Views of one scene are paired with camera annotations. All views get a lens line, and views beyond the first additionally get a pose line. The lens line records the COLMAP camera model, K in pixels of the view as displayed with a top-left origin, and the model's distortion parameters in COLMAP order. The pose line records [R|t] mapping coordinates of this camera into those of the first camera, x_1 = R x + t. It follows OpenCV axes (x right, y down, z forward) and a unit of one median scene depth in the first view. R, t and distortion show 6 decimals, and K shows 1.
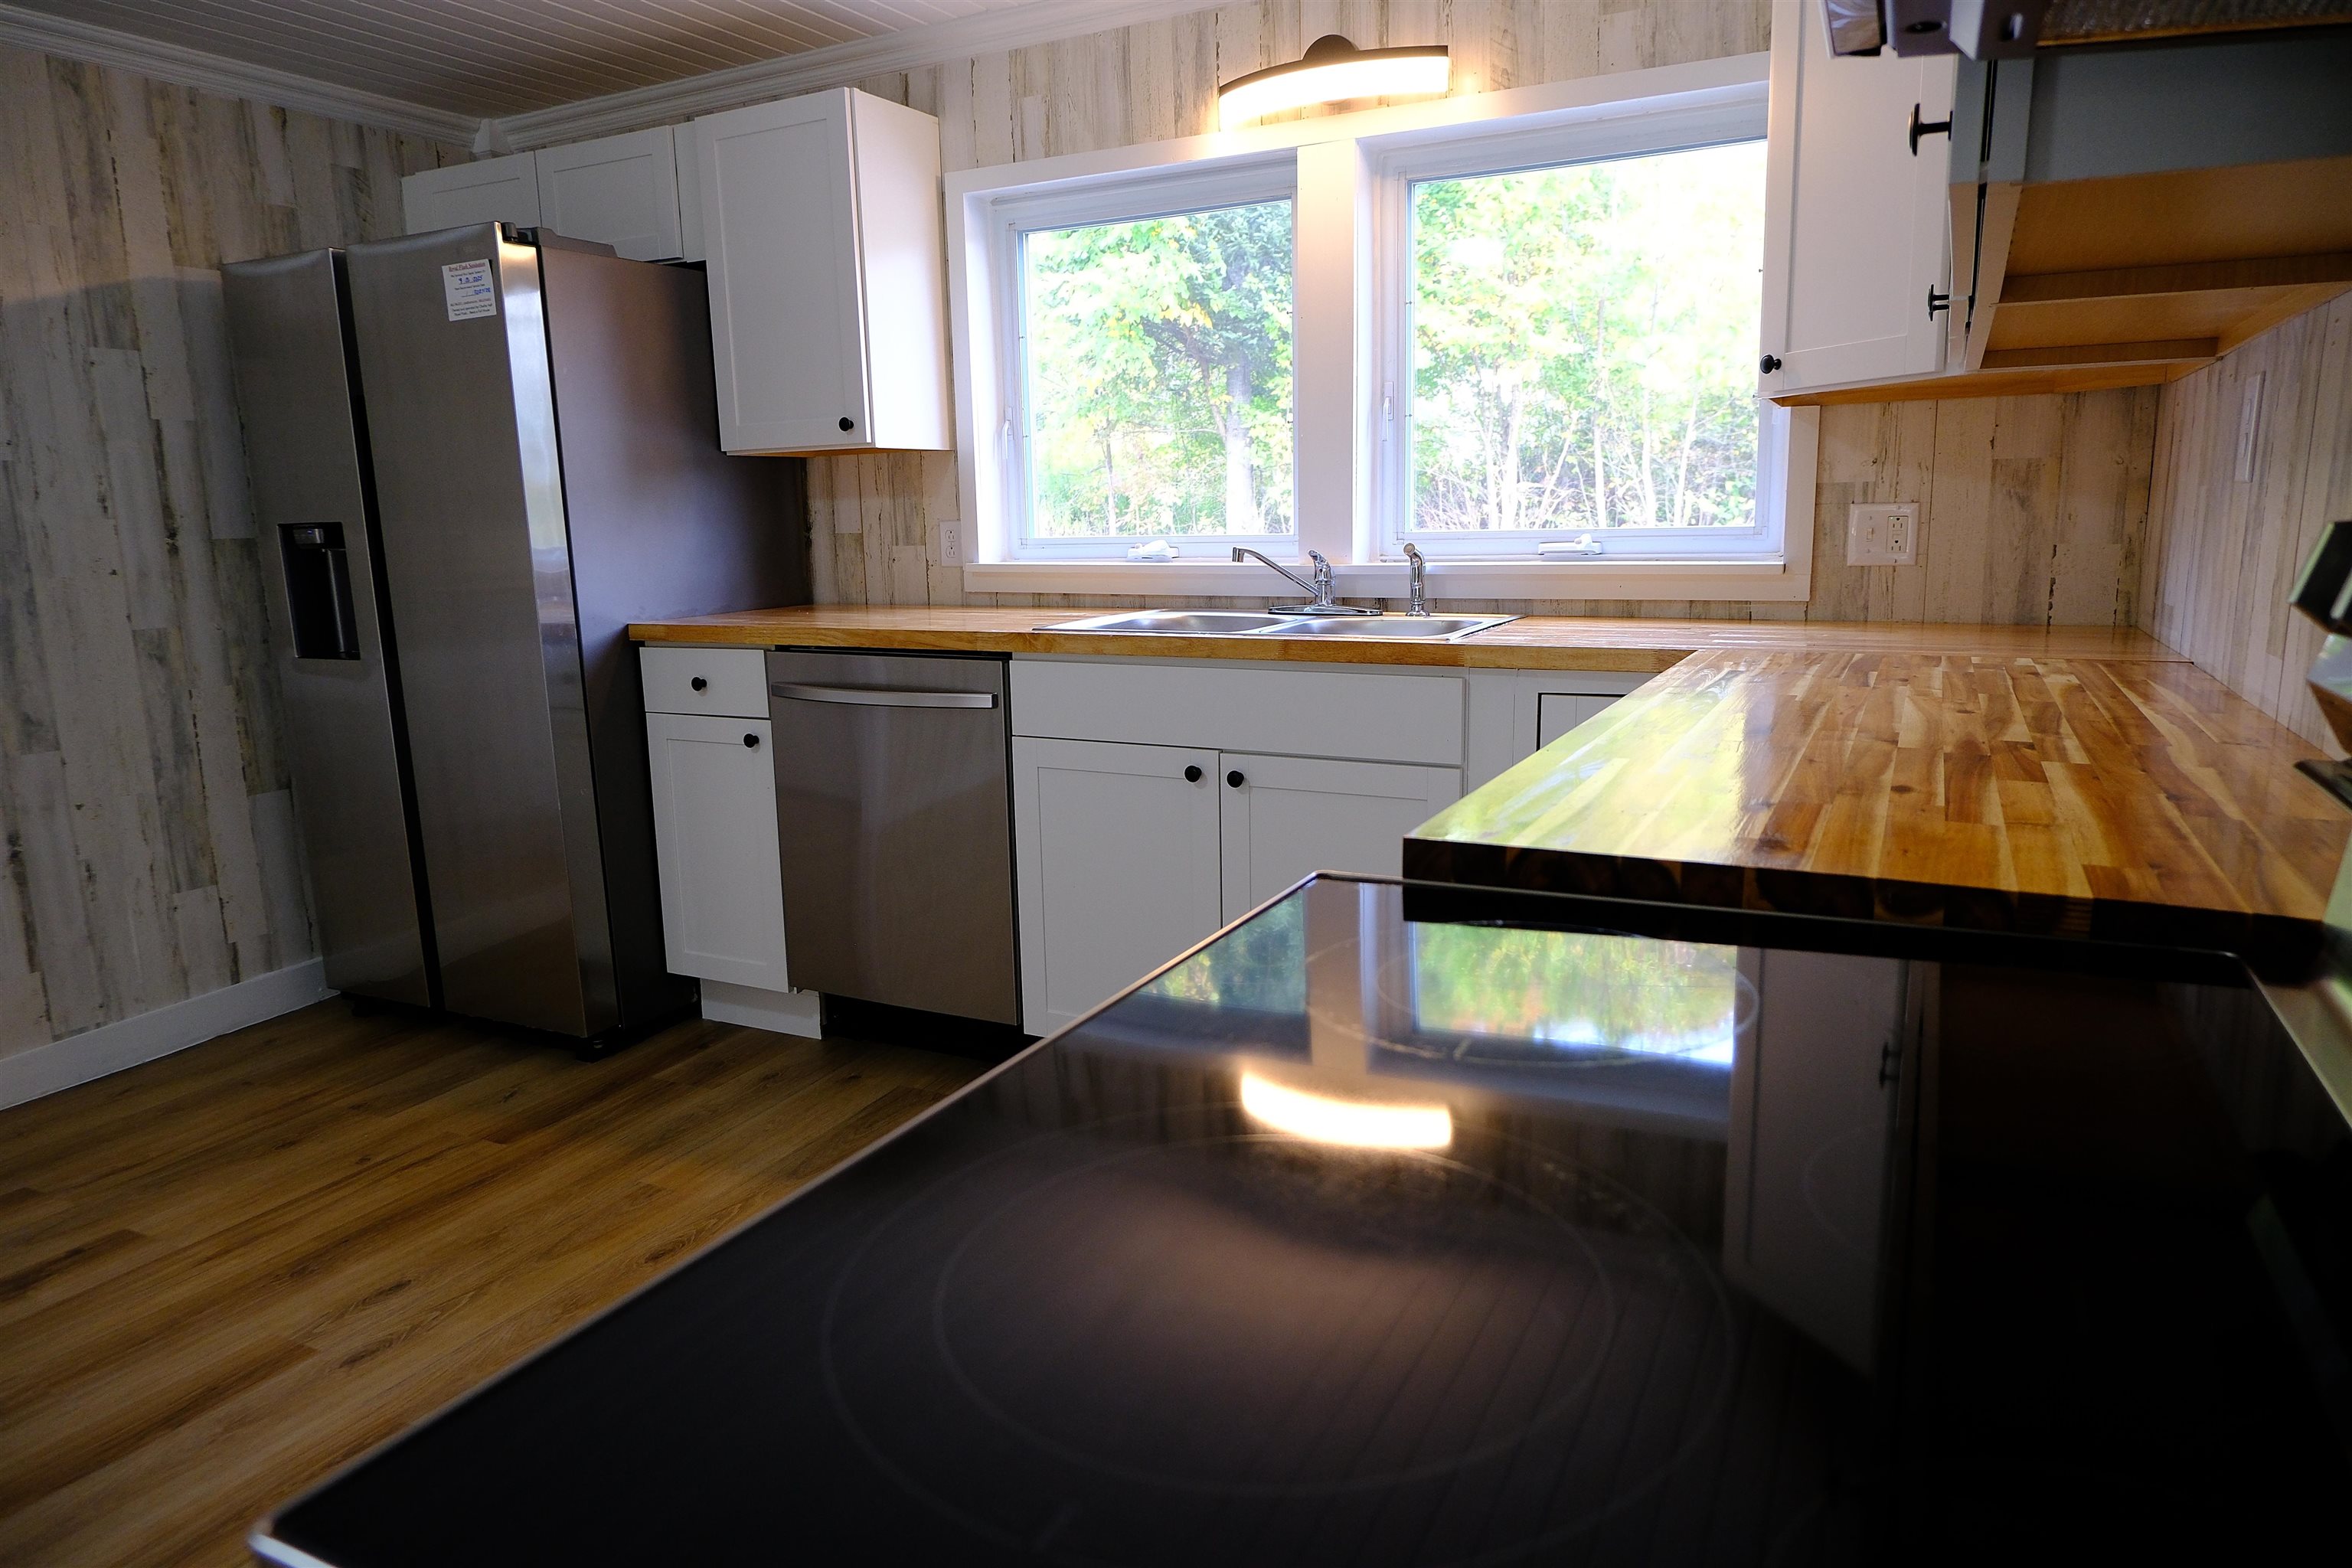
lens RADIAL K [[1460.9, 0, 1176.0], [0, 1460.9, 784.0], [0, 0, 1]] dist [-0.005758, 0.001395]
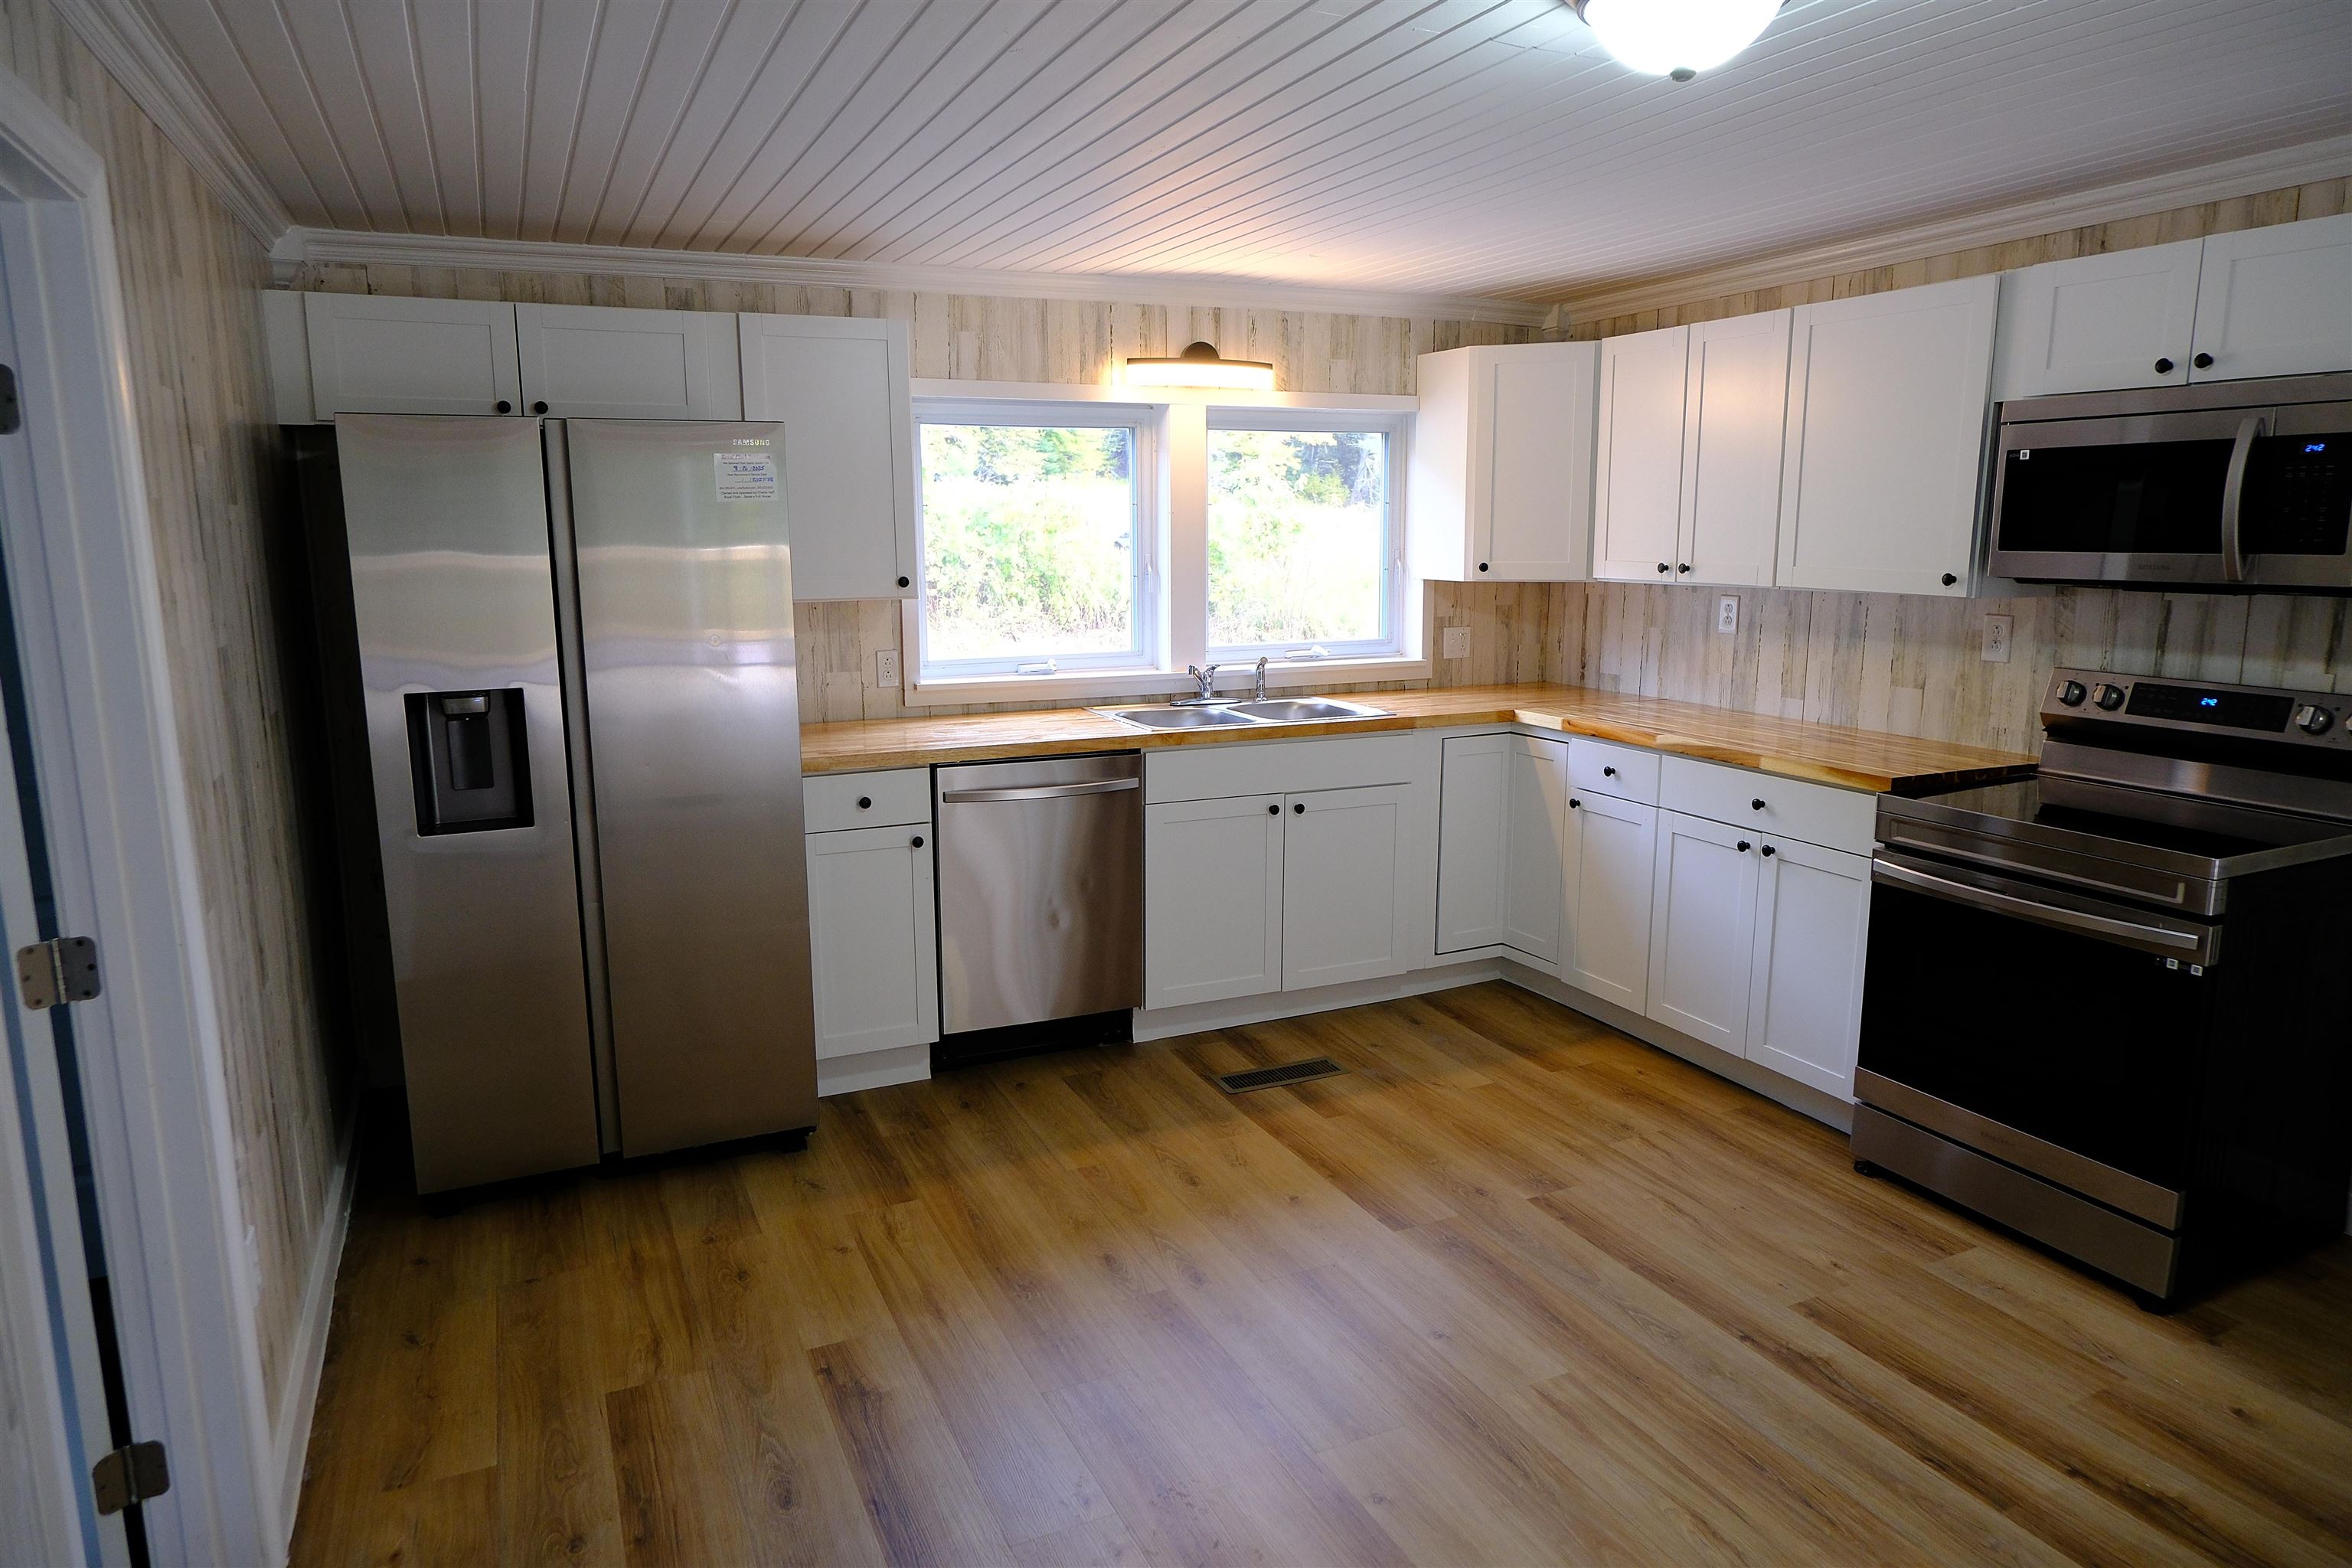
lens RADIAL K [[1460.9, 0, 1176.0], [0, 1460.9, 784.0], [0, 0, 1]] dist [-0.005758, 0.001395]
pose [[0.623071, -0.121557, 0.772662, -1.138276], [0.135373, 0.989701, 0.046538, -0.109518], [-0.770362, 0.075601, 0.633109, 0.050133]]
